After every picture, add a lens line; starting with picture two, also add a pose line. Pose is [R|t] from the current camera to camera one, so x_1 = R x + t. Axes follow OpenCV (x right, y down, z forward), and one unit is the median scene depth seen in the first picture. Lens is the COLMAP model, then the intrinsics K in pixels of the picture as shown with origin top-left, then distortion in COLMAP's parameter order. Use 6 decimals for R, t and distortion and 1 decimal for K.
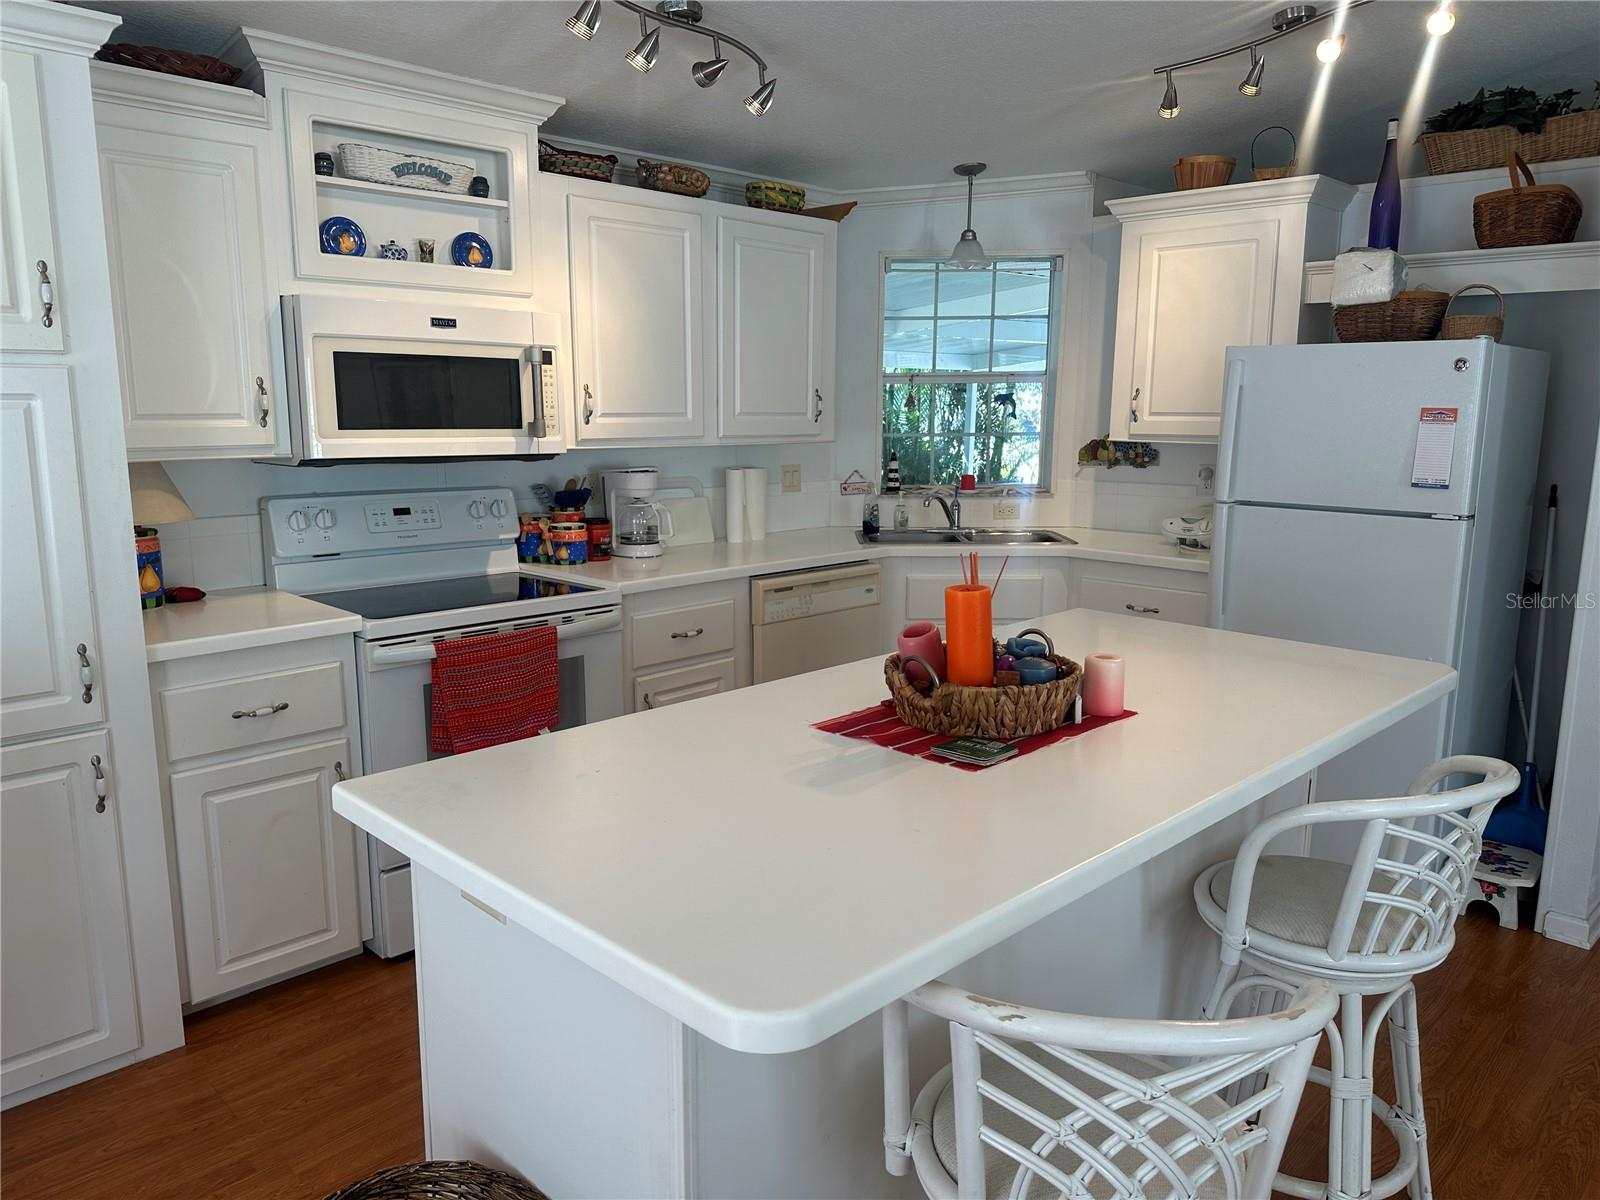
lens RADIAL K [[1124.4, 0, 789.3], [0, 1124.4, 598.4], [0, 0, 1]] dist [0.024660, -0.044663]
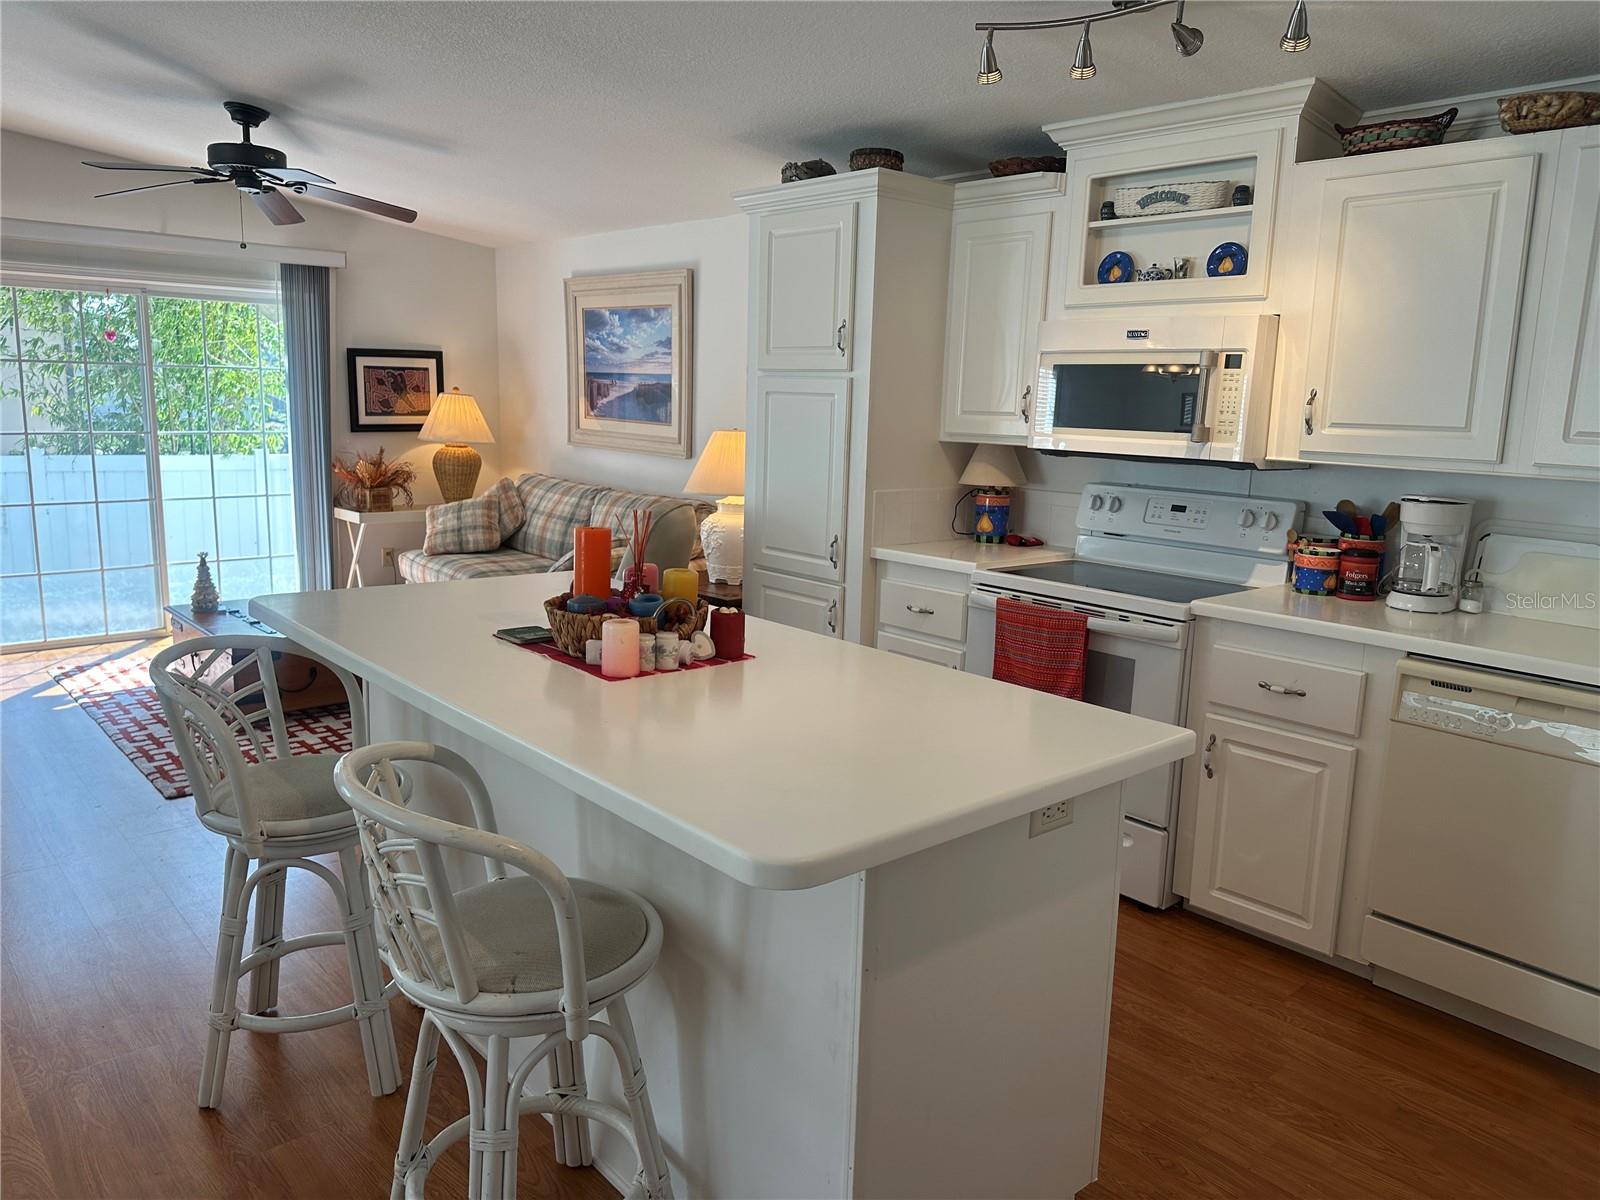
lens RADIAL K [[1124.4, 0, 794.8], [0, 1124.4, 596.7], [0, 0, 1]] dist [0.024660, -0.044663]
pose [[-0.058974, 0.166838, -0.984219, 0.829443], [-0.204354, 0.963038, 0.175492, -0.119156], [0.977119, 0.211479, -0.022700, 0.735283]]
